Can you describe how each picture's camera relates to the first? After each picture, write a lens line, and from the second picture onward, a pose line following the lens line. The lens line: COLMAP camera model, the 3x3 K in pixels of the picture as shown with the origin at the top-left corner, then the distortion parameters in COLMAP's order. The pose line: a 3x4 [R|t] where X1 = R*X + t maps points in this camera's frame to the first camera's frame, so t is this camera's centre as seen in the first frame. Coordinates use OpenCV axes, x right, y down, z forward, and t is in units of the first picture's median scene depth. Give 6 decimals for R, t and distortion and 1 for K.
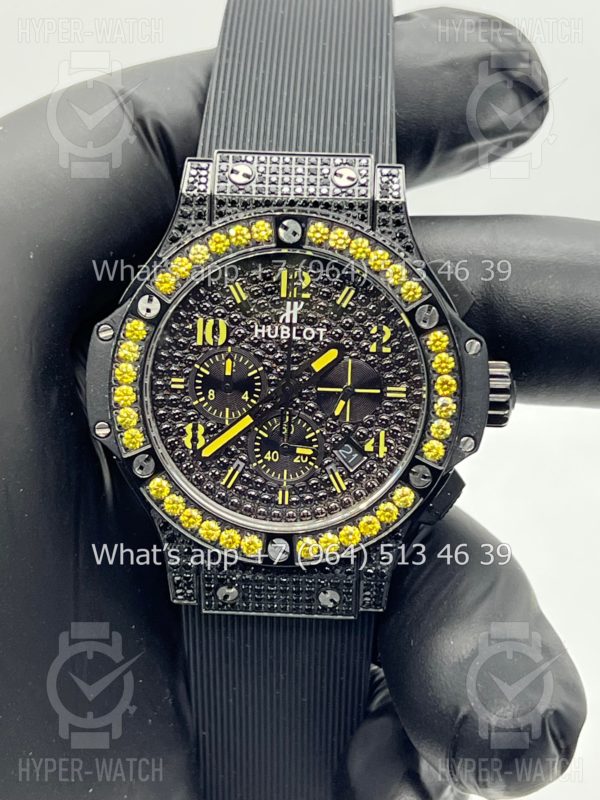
lens RADIAL K [[1835.0, 0, 288.3], [0, 1835.0, 386.8], [0, 0, 1]] dist [0.217182, 0.000000]
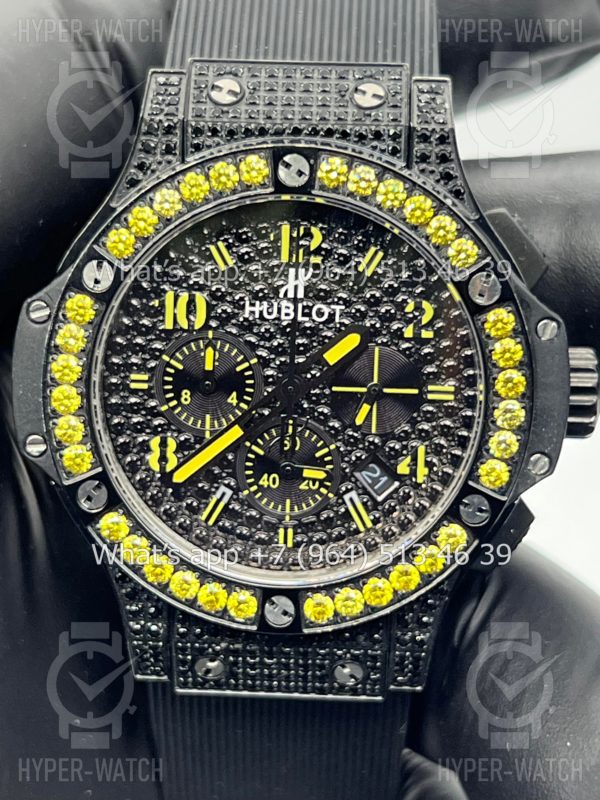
lens RADIAL K [[1835.0, 0, 287.1], [0, 1835.0, 382.8], [0, 0, 1]] dist [0.217182, 0.000000]
pose [[0.999989, -0.004003, 0.002279, -0.003502], [0.003947, 0.999700, 0.024159, -0.018698], [-0.002375, -0.024150, 0.999706, 0.274827]]
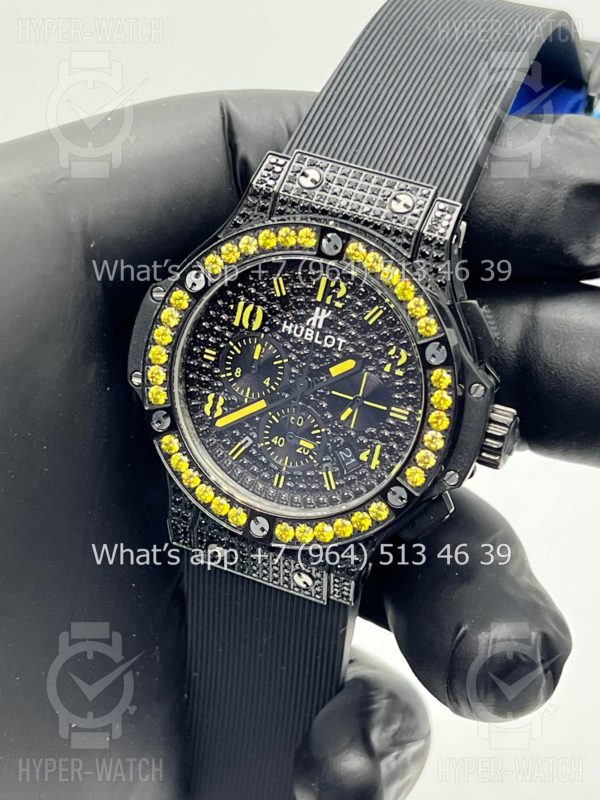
lens RADIAL K [[1835.0, 0, 296.4], [0, 1835.0, 404.1], [0, 0, 1]] dist [0.217182, 0.000000]
pose [[0.942178, 0.250715, -0.222359, 0.236867], [-0.227023, 0.965600, 0.126796, -0.123114], [0.246499, -0.068984, 0.966685, -0.038332]]
